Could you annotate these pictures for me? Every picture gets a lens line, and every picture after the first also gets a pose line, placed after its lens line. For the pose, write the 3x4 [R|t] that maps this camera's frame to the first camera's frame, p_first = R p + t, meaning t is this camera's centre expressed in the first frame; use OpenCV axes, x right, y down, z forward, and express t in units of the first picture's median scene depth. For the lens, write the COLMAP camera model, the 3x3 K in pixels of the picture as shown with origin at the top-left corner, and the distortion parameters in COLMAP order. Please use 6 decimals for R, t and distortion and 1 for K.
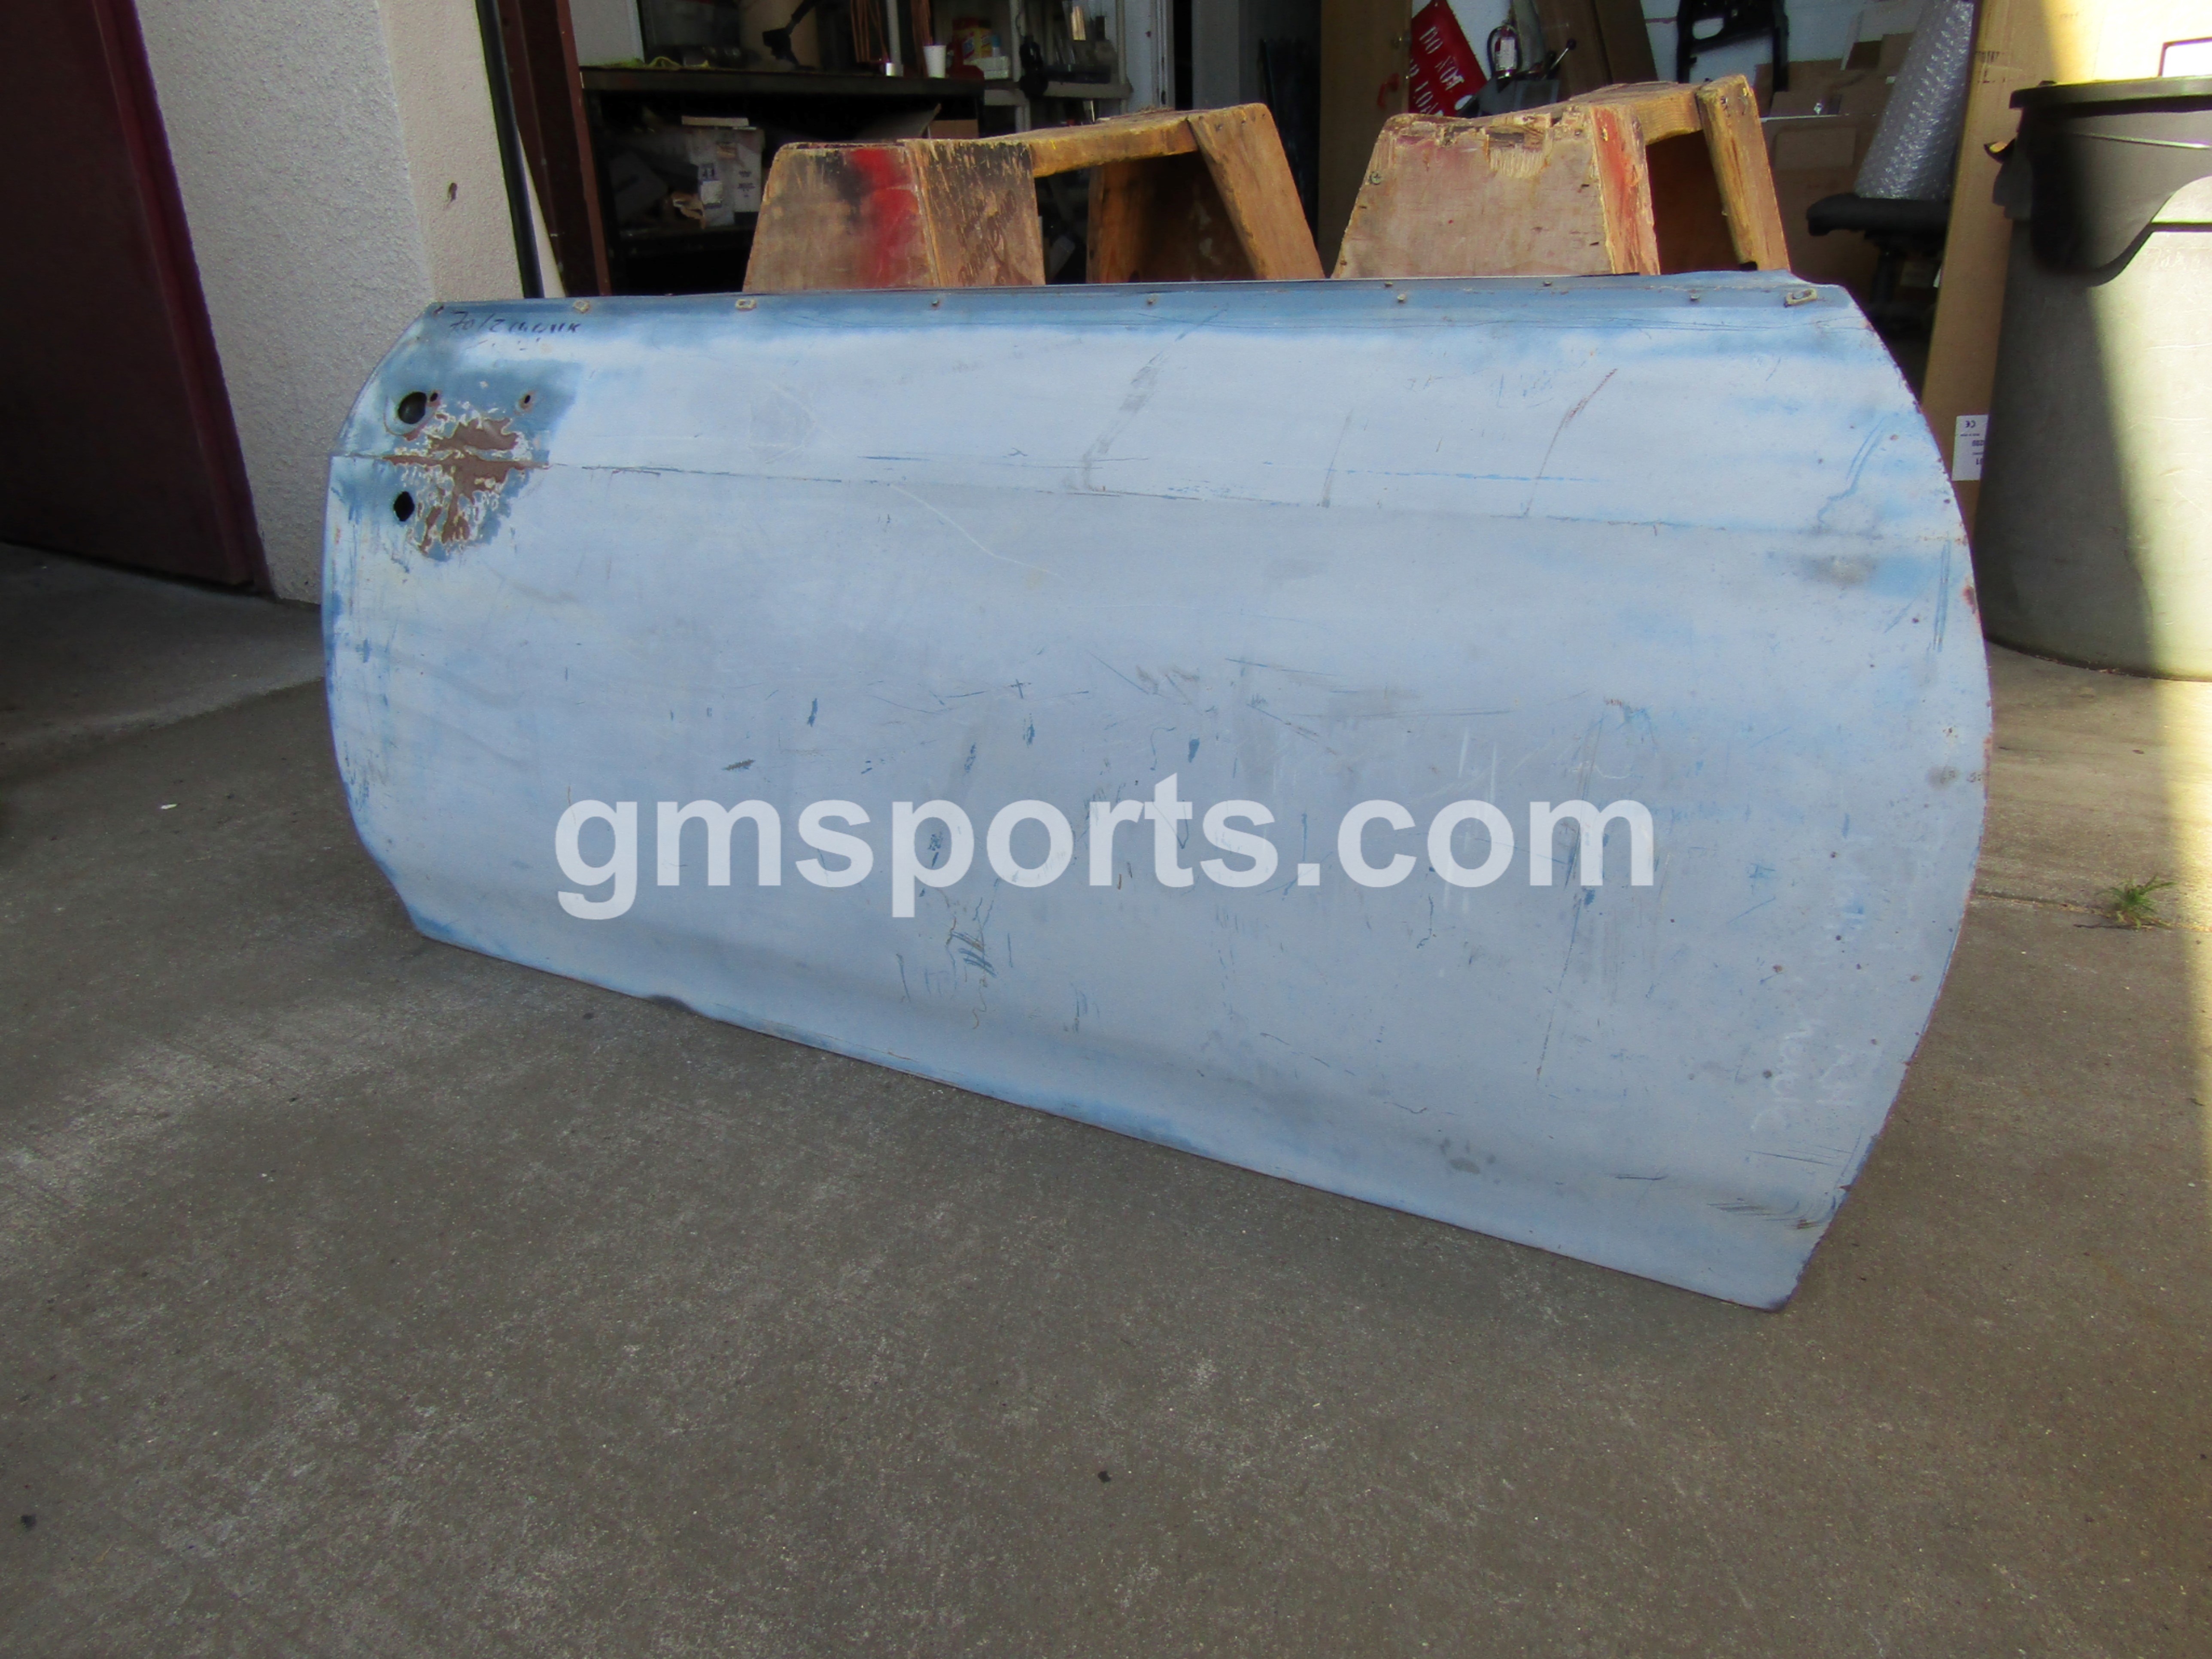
lens RADIAL K [[1571.5, 0, 1106.0], [0, 1571.5, 829.5], [0, 0, 1]] dist [-0.000109, -0.001894]
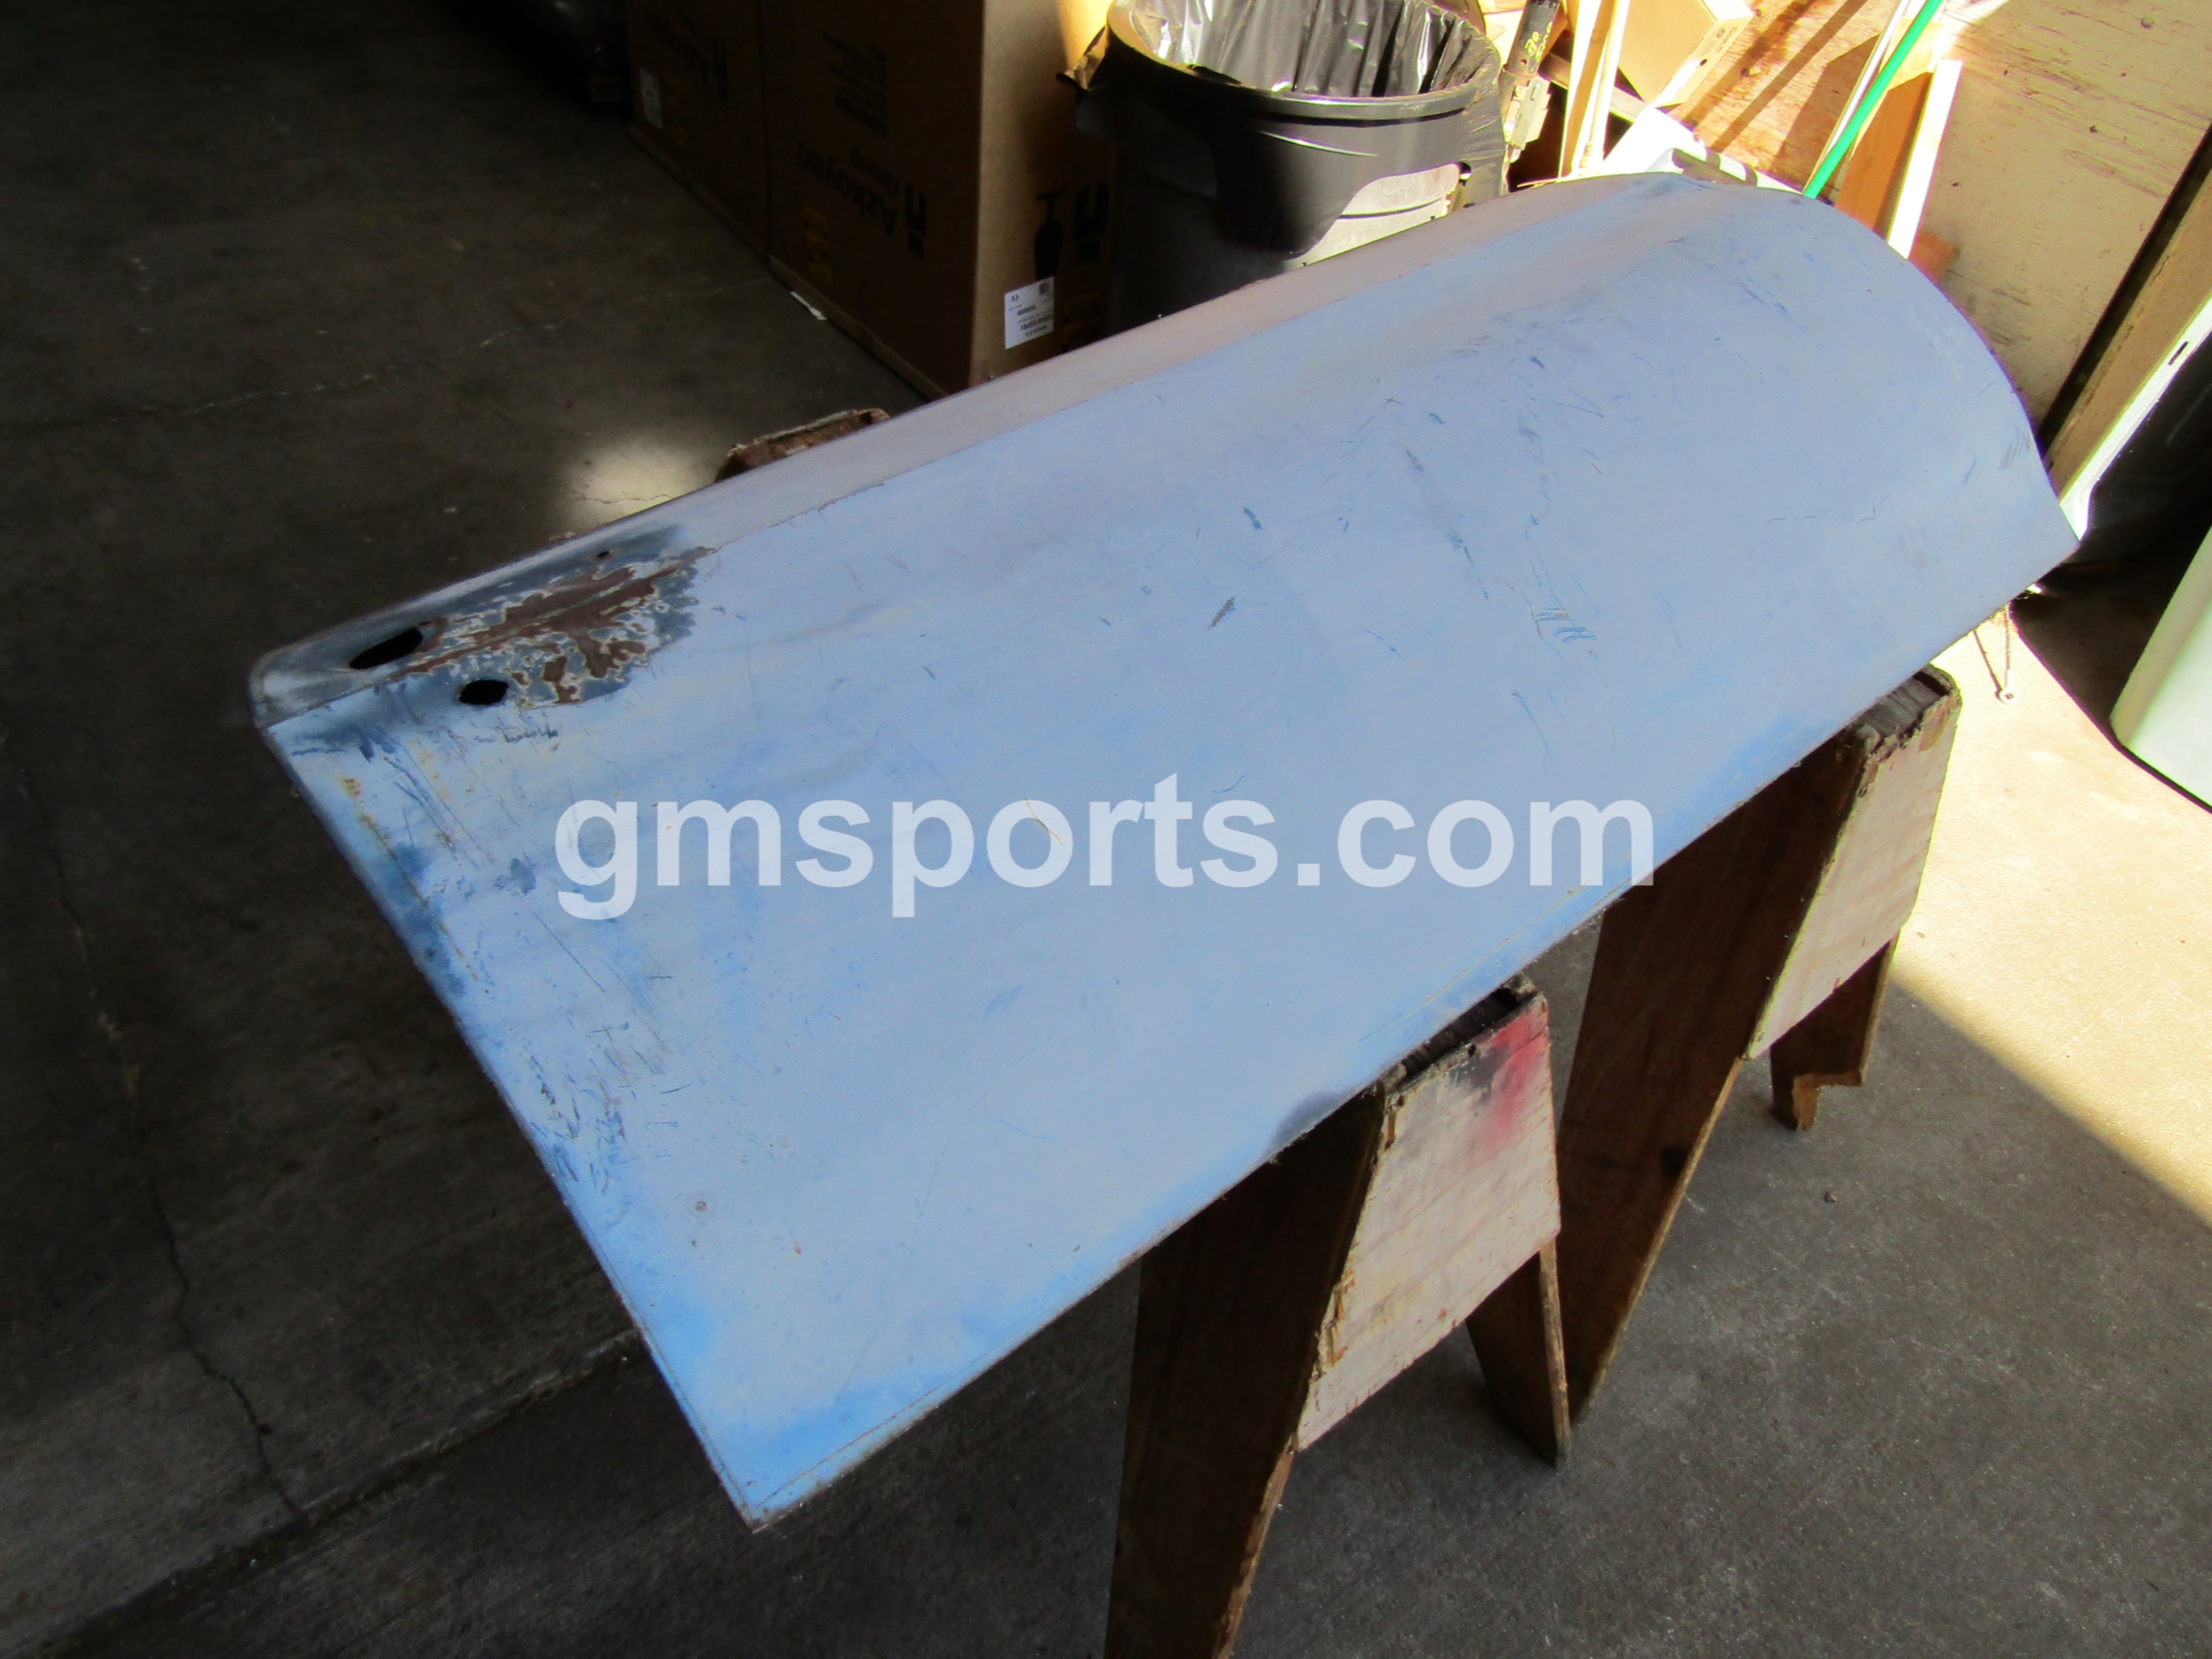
lens RADIAL K [[1568.3, 0, 1095.7], [0, 1568.3, 830.4], [0, 0, 1]] dist [-0.000021, -0.006120]
pose [[0.554052, -0.113959, 0.824645, -0.852196], [0.766731, 0.455708, -0.452166, 0.288388], [-0.324269, 0.882804, 0.339862, 0.786916]]
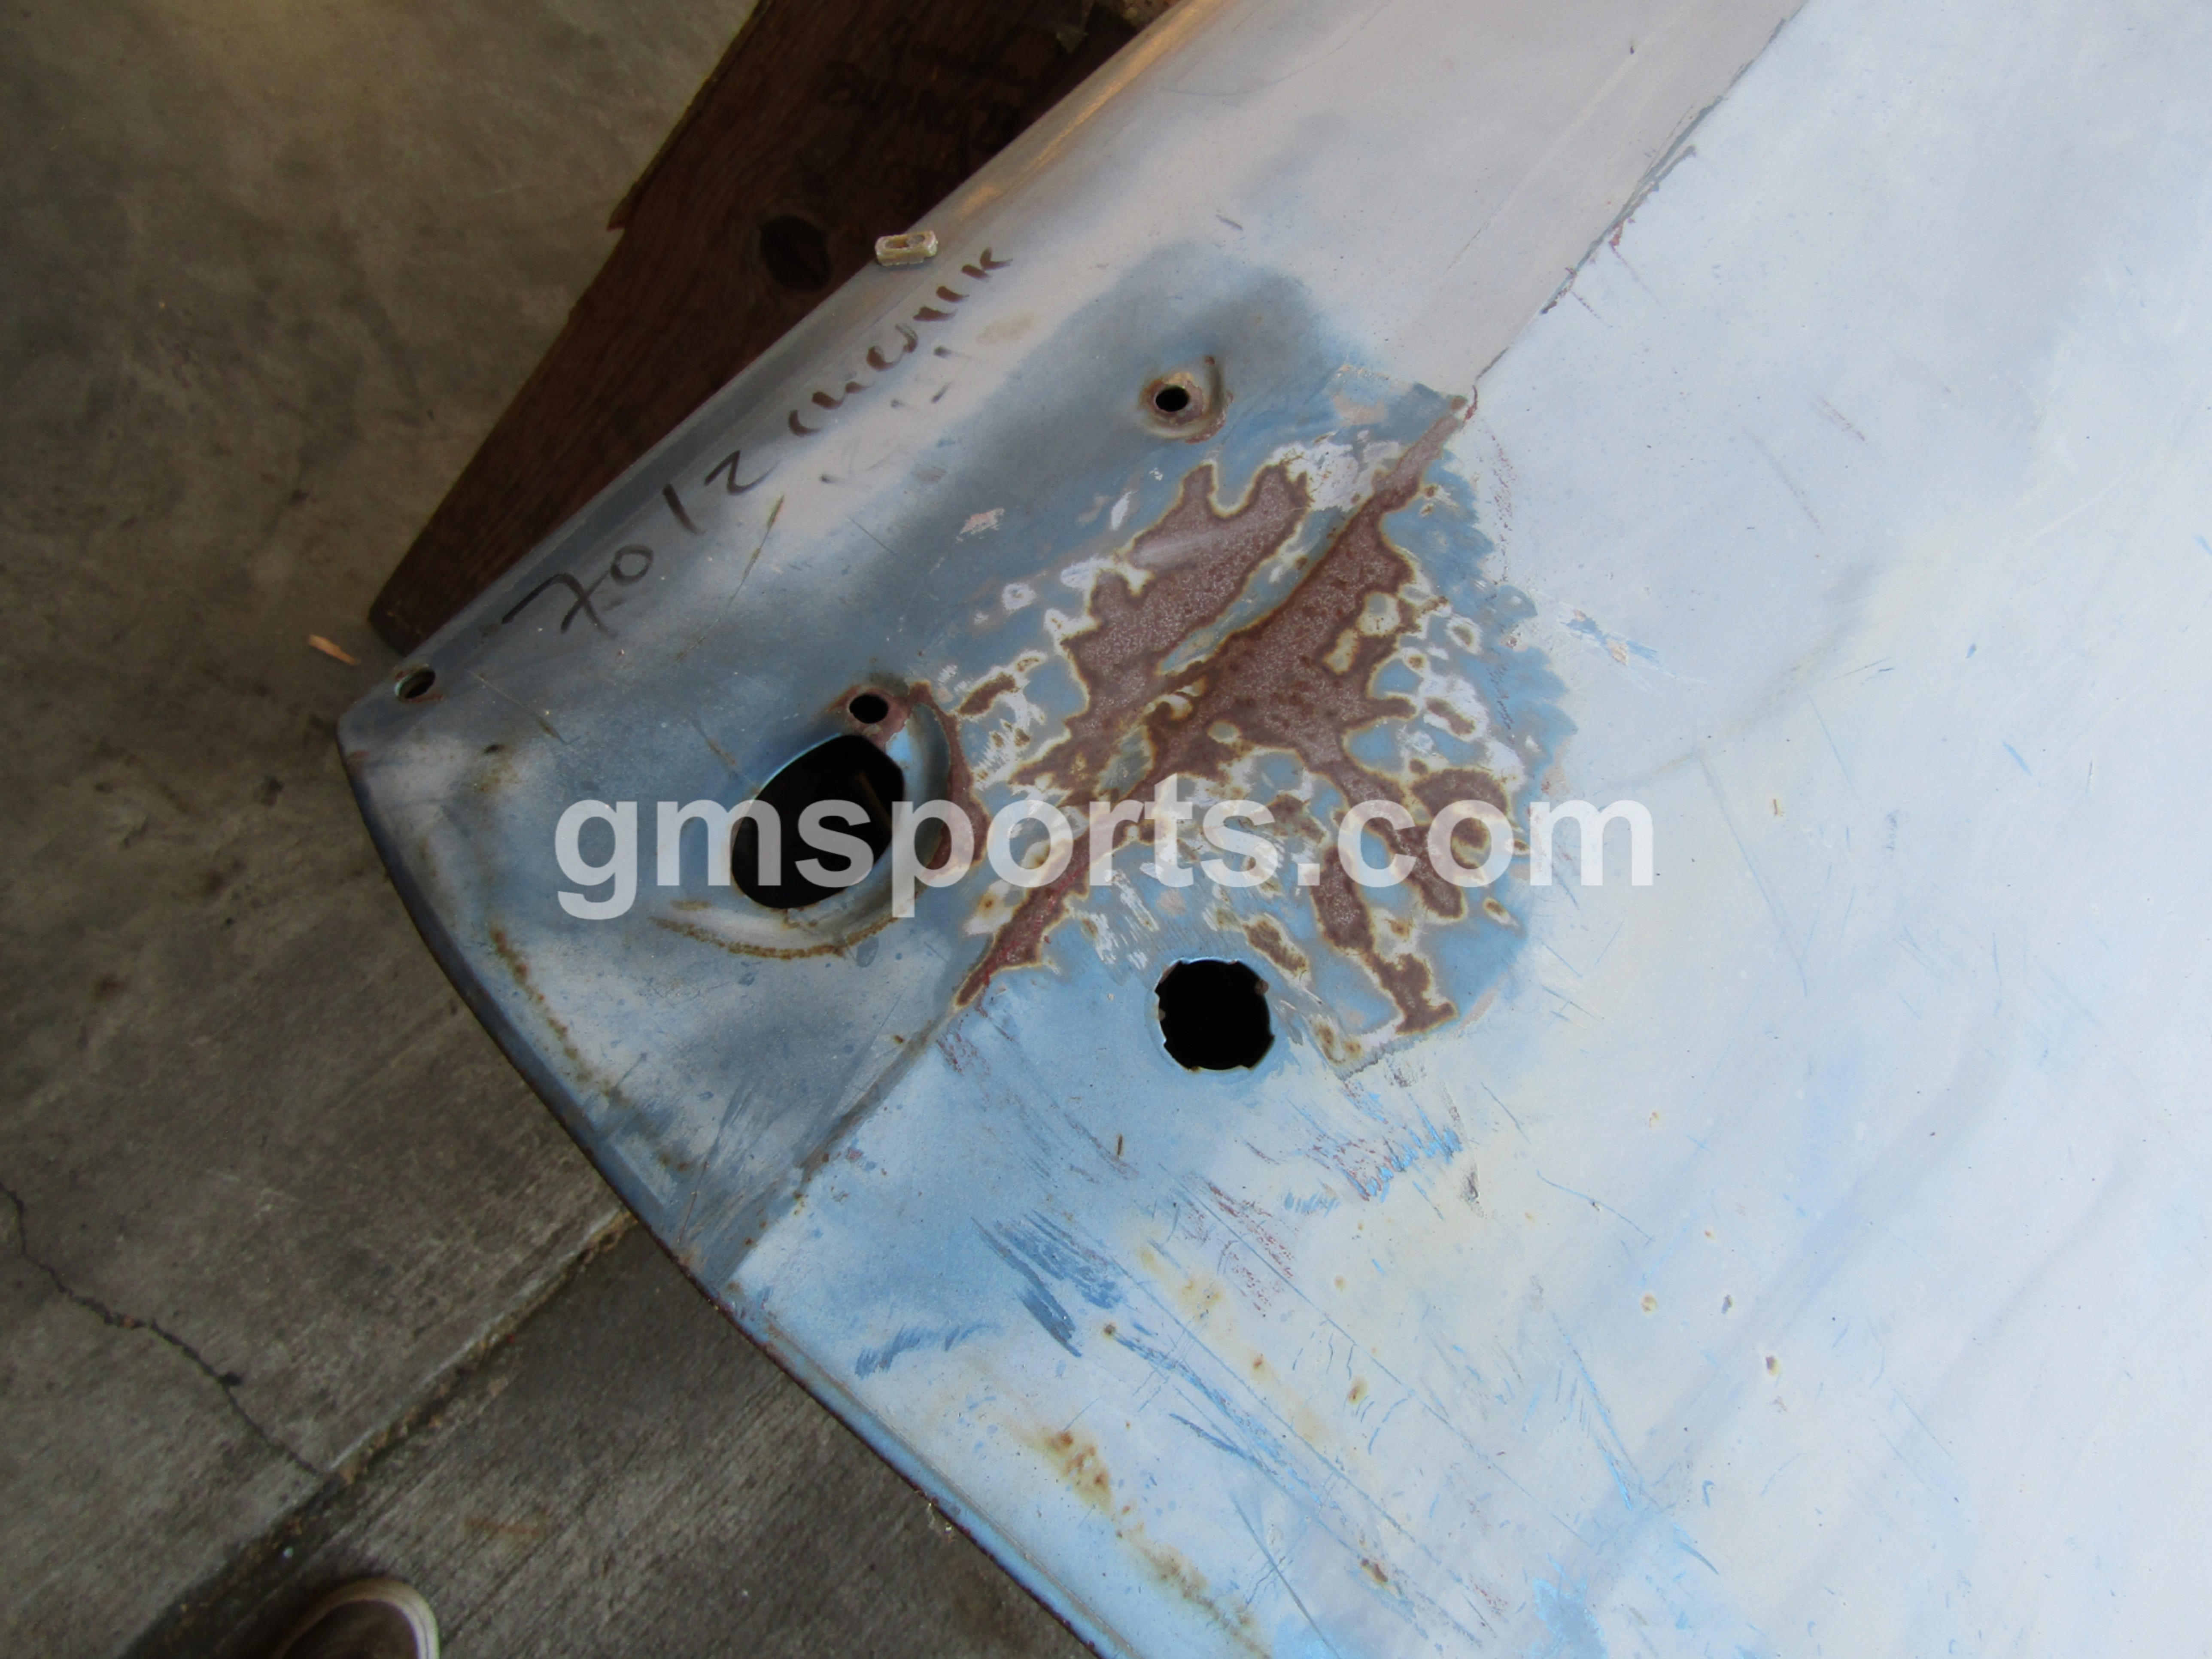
lens RADIAL K [[1571.0, 0, 1099.2], [0, 1571.0, 830.9], [0, 0, 1]] dist [-0.000969, -0.007078]
pose [[0.322638, -0.540275, 0.777179, -0.639857], [0.847740, 0.530152, 0.016617, -0.246049], [-0.421001, 0.653484, 0.629060, 0.869261]]
